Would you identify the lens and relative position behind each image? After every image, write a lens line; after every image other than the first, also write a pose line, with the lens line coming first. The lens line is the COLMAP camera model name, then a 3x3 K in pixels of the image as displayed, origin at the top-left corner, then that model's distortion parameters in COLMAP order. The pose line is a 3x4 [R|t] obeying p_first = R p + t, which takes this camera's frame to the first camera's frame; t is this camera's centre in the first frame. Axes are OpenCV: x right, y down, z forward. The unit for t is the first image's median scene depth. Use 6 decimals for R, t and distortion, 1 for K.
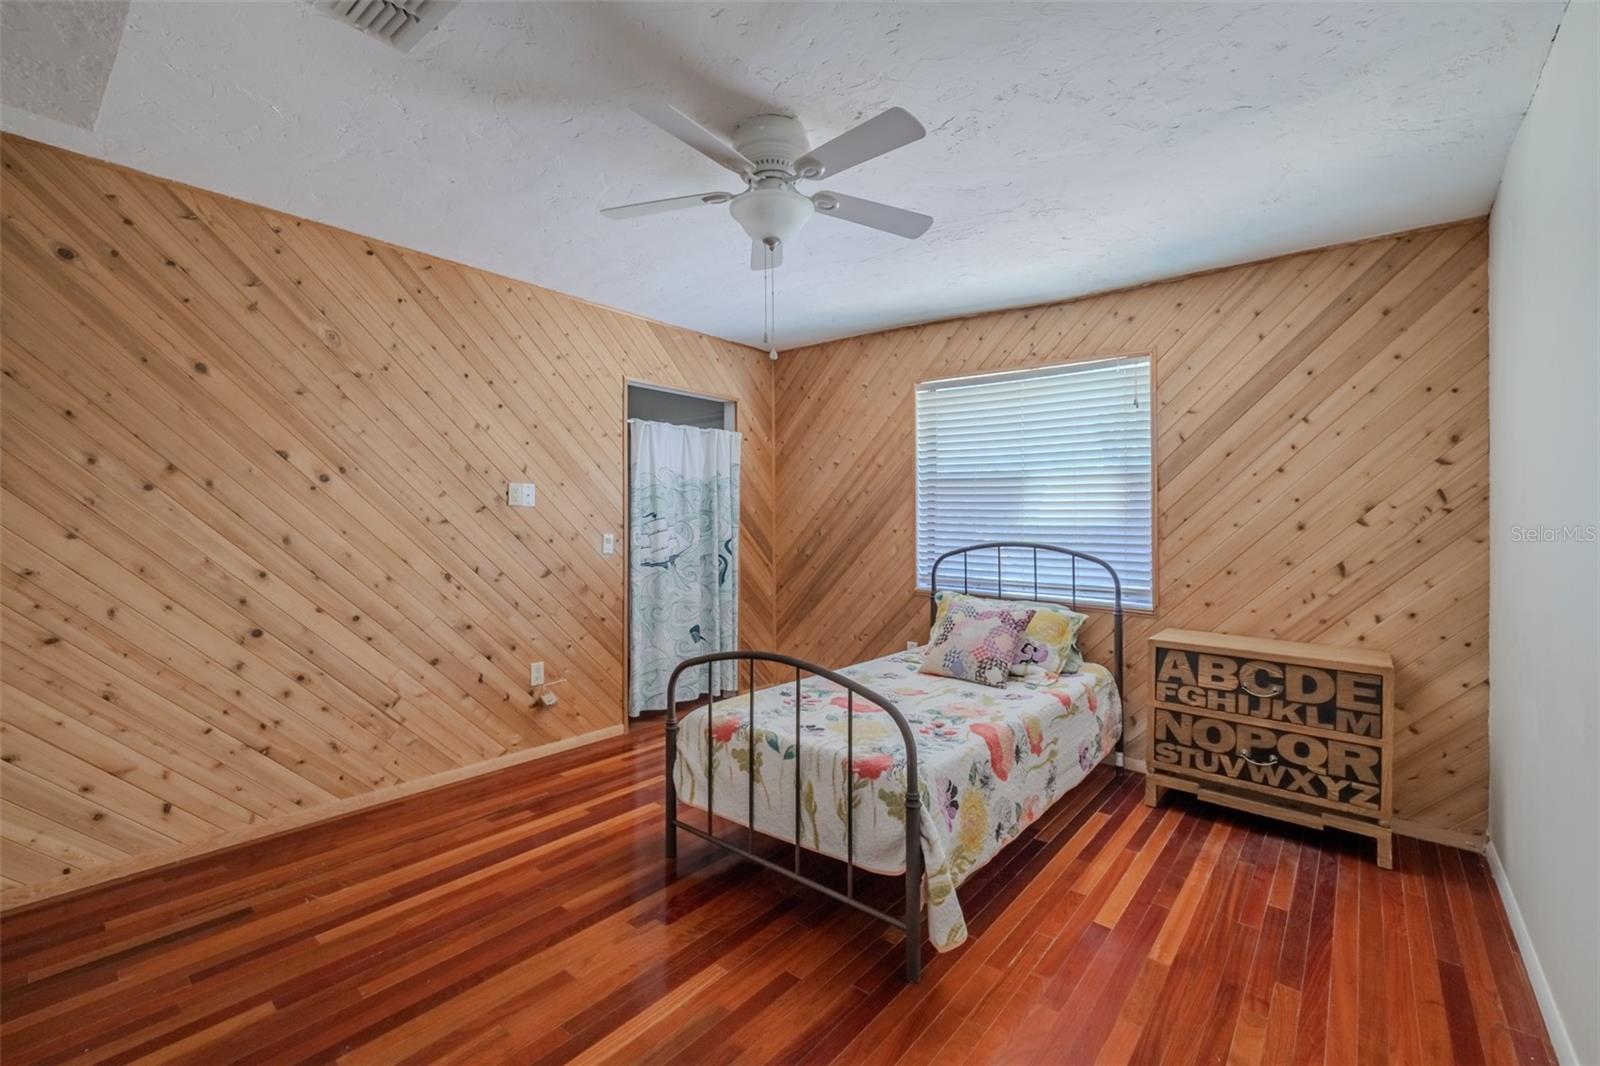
lens RADIAL K [[668.6, 0, 803.0], [0, 668.6, 522.2], [0, 0, 1]] dist [0.001136, -0.000773]
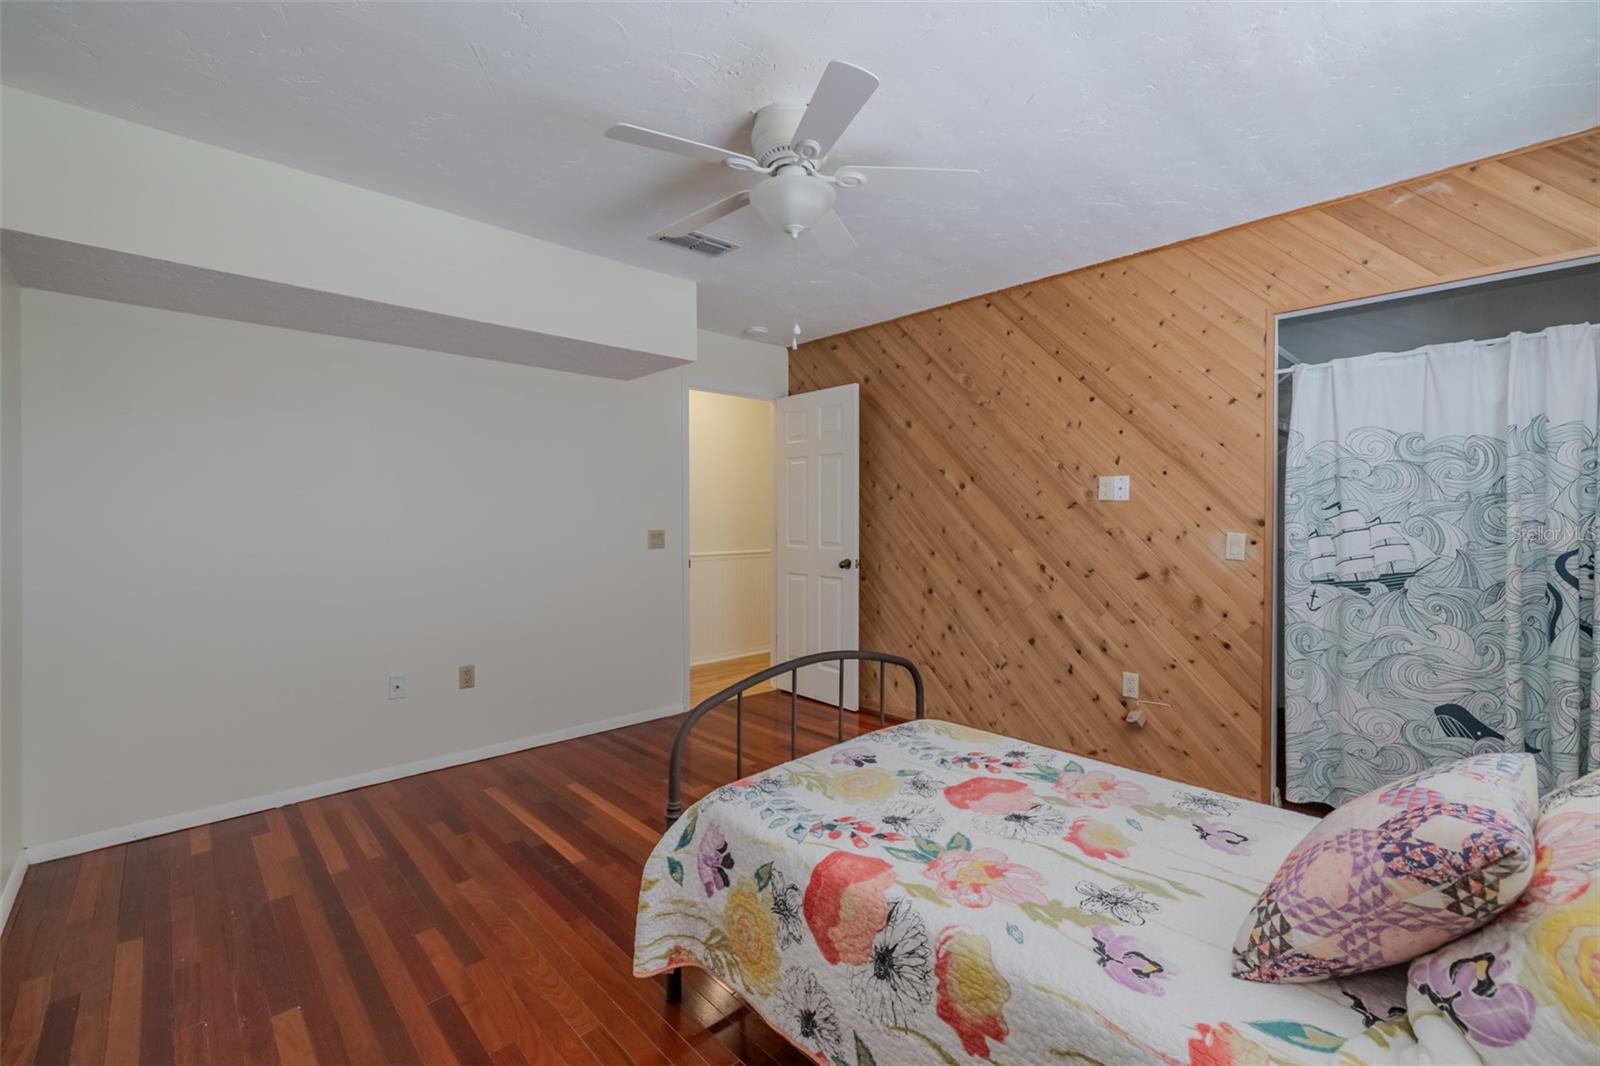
lens RADIAL K [[668.6, 0, 801.5], [0, 668.6, 534.9], [0, 0, 1]] dist [0.001136, -0.000773]
pose [[-0.105831, 0.019063, -0.994201, 0.607584], [-0.001905, 0.999811, 0.019374, 0.007280], [0.994382, 0.003944, -0.105775, 0.725602]]
